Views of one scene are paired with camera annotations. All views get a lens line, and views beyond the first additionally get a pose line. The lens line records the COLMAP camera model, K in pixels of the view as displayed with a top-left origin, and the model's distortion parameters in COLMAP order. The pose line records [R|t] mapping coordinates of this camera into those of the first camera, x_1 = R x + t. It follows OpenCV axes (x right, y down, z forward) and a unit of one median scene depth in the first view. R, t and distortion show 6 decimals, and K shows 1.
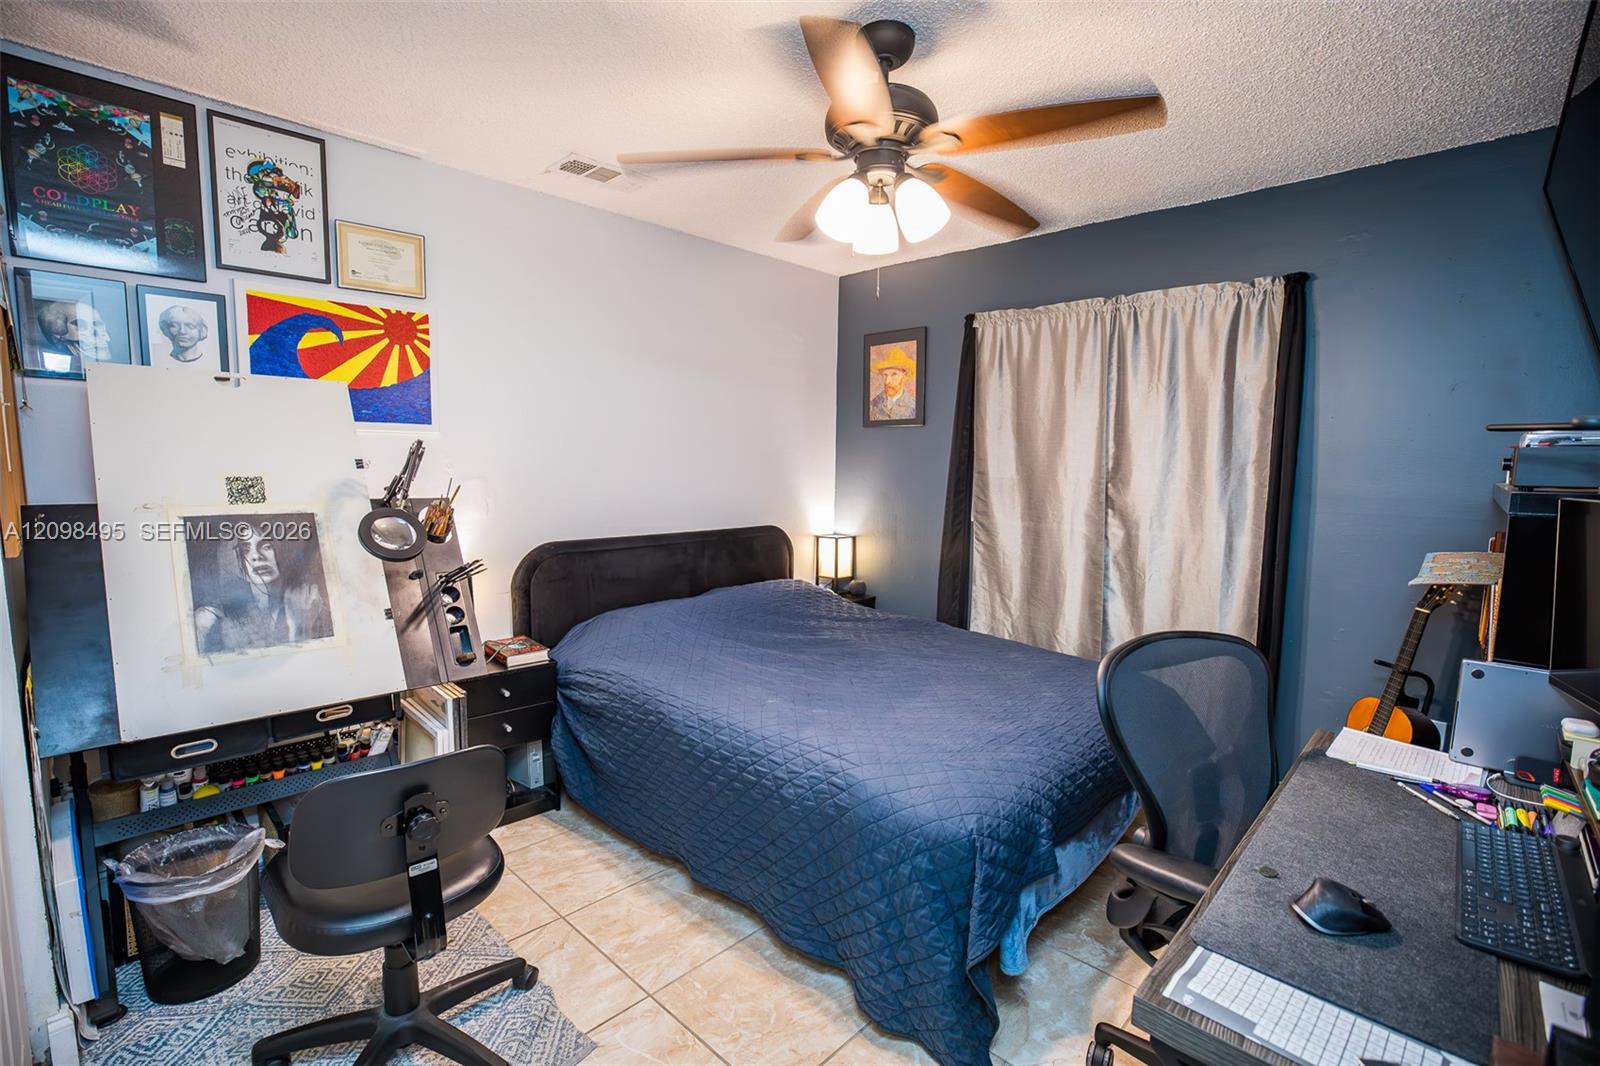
lens RADIAL K [[735.3, 0, 791.8], [0, 735.3, 535.5], [0, 0, 1]] dist [-0.039873, 0.010195]
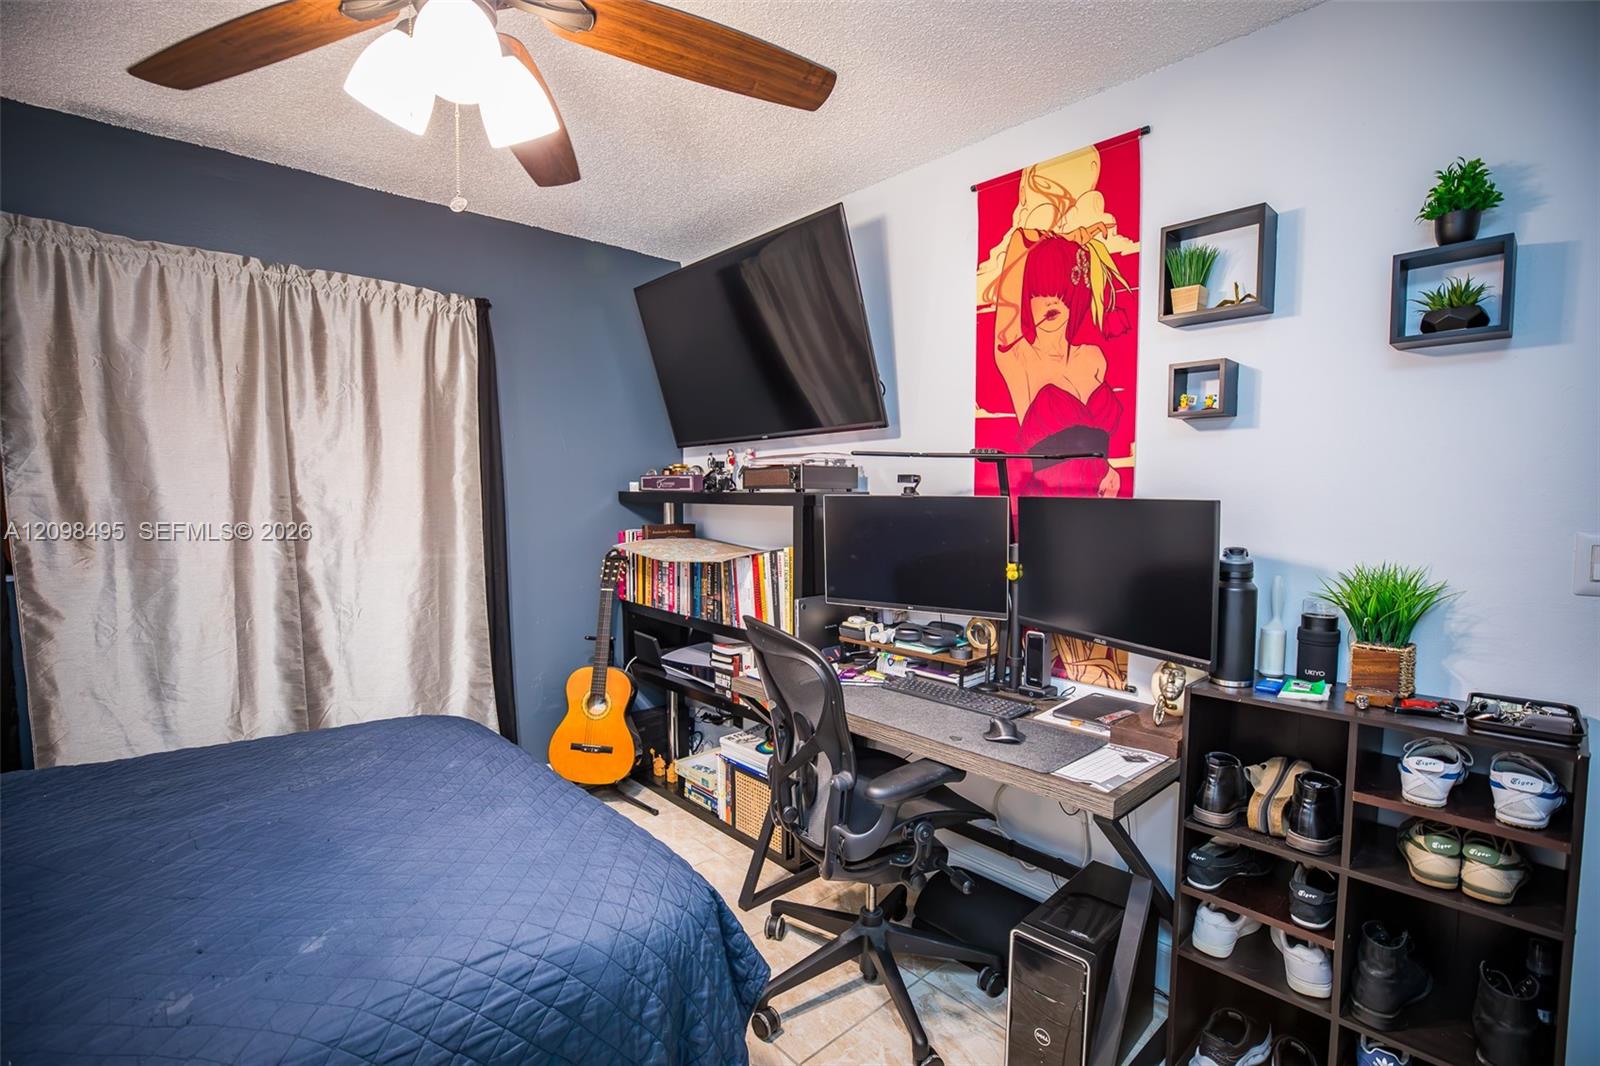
lens RADIAL K [[735.3, 0, 792.0], [0, 735.3, 535.4], [0, 0, 1]] dist [-0.039873, 0.010195]
pose [[0.064276, -0.071178, 0.995391, -0.351728], [0.107539, 0.992139, 0.064002, -0.036229], [-0.992121, 0.102929, 0.071425, 0.493826]]
